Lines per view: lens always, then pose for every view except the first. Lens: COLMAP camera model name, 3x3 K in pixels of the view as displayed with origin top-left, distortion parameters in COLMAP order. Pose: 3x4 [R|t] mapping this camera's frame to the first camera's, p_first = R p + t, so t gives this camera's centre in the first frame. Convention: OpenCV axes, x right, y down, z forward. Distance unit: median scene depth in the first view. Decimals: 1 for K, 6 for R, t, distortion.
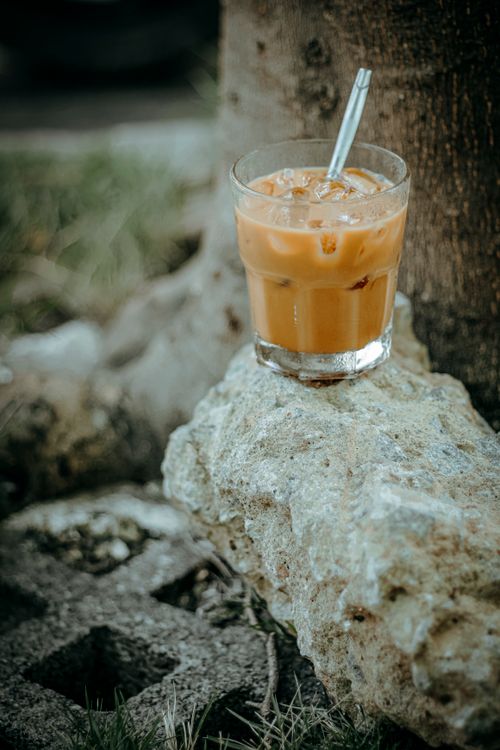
lens RADIAL K [[1833.5, 0, 250.0], [0, 1833.5, 375.0], [0, 0, 1]] dist [-0.100729, 0.045572]
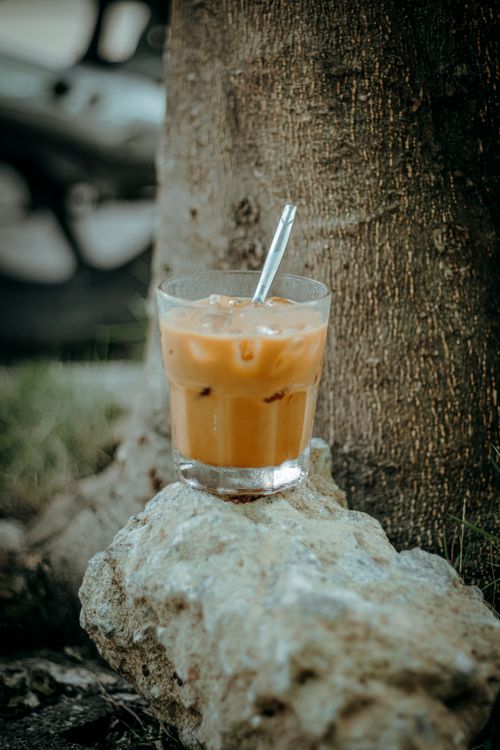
lens RADIAL K [[1833.5, 0, 250.0], [0, 1833.5, 375.0], [0, 0, 1]] dist [-0.100729, 0.045572]
pose [[0.998916, 0.036353, 0.029082, 0.012479], [-0.029586, 0.978033, -0.206341, 0.138766], [-0.035944, 0.205257, 0.978048, -0.001650]]
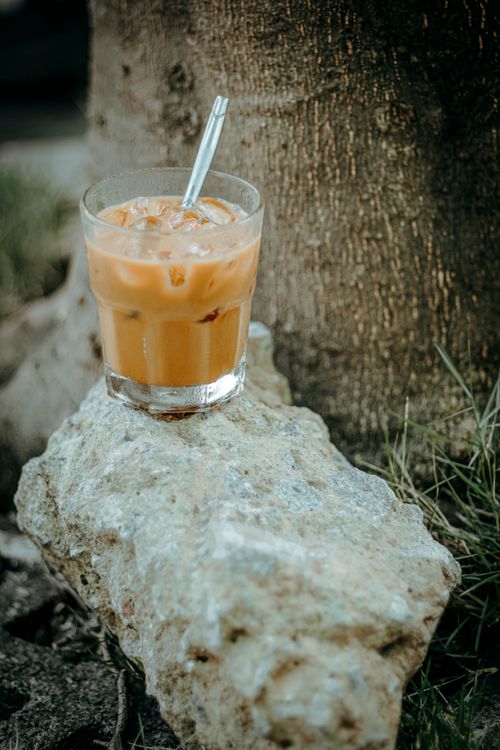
lens RADIAL K [[1833.5, 0, 250.0], [0, 1833.5, 375.0], [0, 0, 1]] dist [-0.100729, 0.045572]
pose [[0.999089, 0.010977, 0.041231, 0.037728], [-0.010749, 0.999926, -0.005742, -0.011939], [-0.041291, 0.005293, 0.999133, 0.017301]]
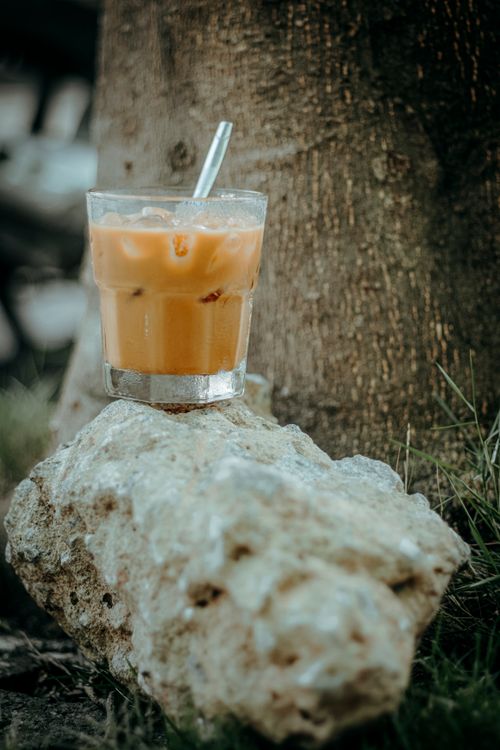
lens RADIAL K [[1833.5, 0, 250.0], [0, 1833.5, 375.0], [0, 0, 1]] dist [-0.100729, 0.045572]
pose [[0.997994, 0.036664, 0.051609, 0.027954], [-0.019173, 0.951983, -0.305550, 0.267565], [-0.060334, 0.303948, 0.950776, 0.071999]]
